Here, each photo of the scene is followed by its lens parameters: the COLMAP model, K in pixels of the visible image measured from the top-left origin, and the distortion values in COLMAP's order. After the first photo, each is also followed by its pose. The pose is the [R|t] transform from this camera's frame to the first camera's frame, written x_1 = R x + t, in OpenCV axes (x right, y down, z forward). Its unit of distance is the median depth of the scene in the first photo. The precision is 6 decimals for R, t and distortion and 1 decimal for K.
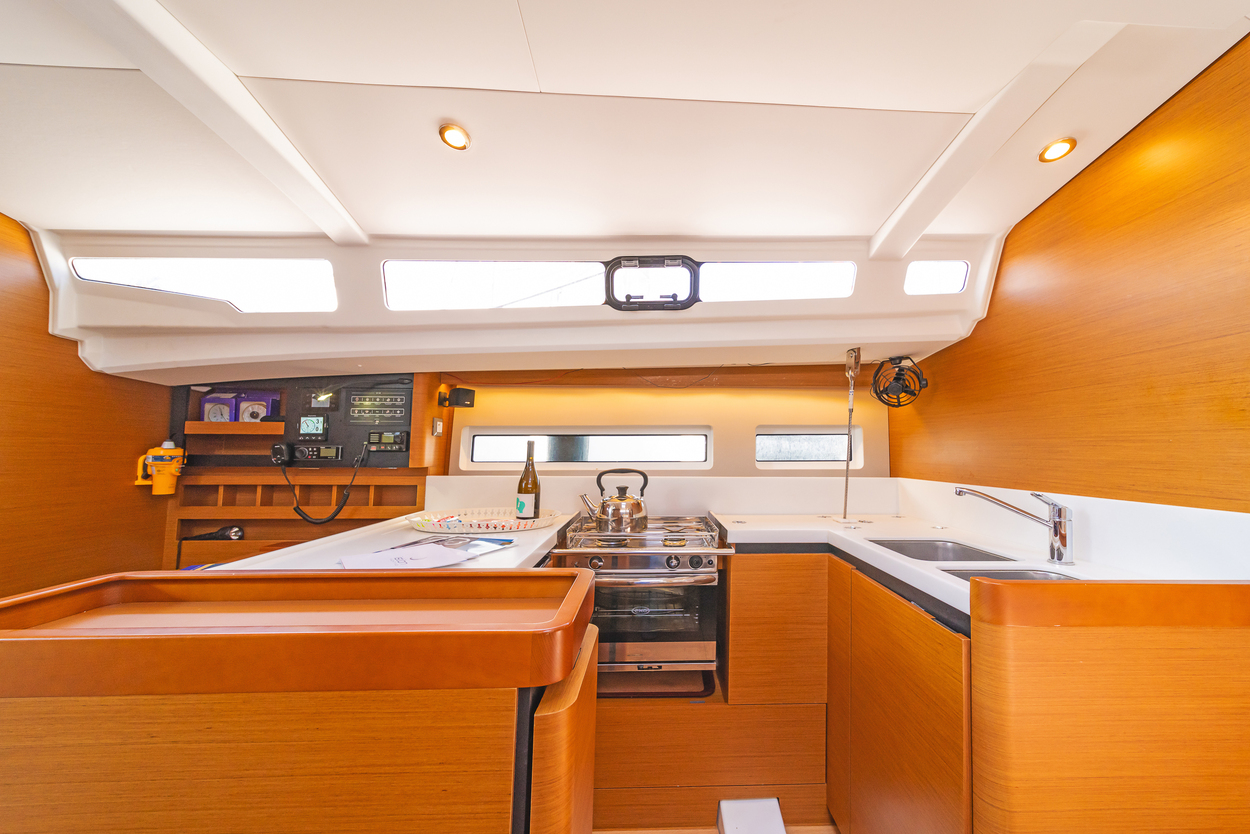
lens RADIAL K [[471.1, 0, 718.2], [0, 471.1, 434.0], [0, 0, 1]] dist [0.001602, 0.000190]
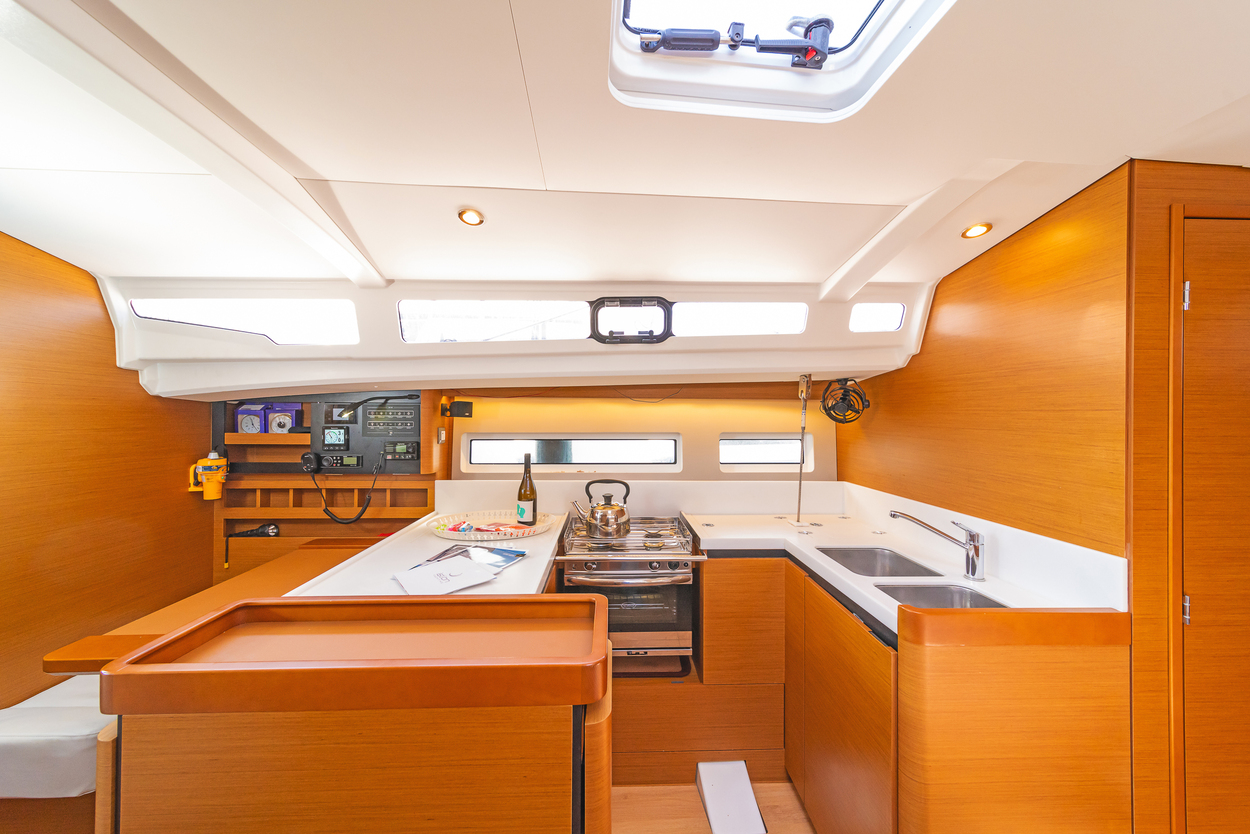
lens RADIAL K [[443.3, 0, 671.8], [0, 443.3, 415.7], [0, 0, 1]] dist [0.000384, 0.000059]
pose [[0.999922, -0.008992, -0.008649, -0.032662], [0.009207, 0.999640, 0.025186, -0.110618], [0.008420, -0.025263, 0.999645, -0.094452]]
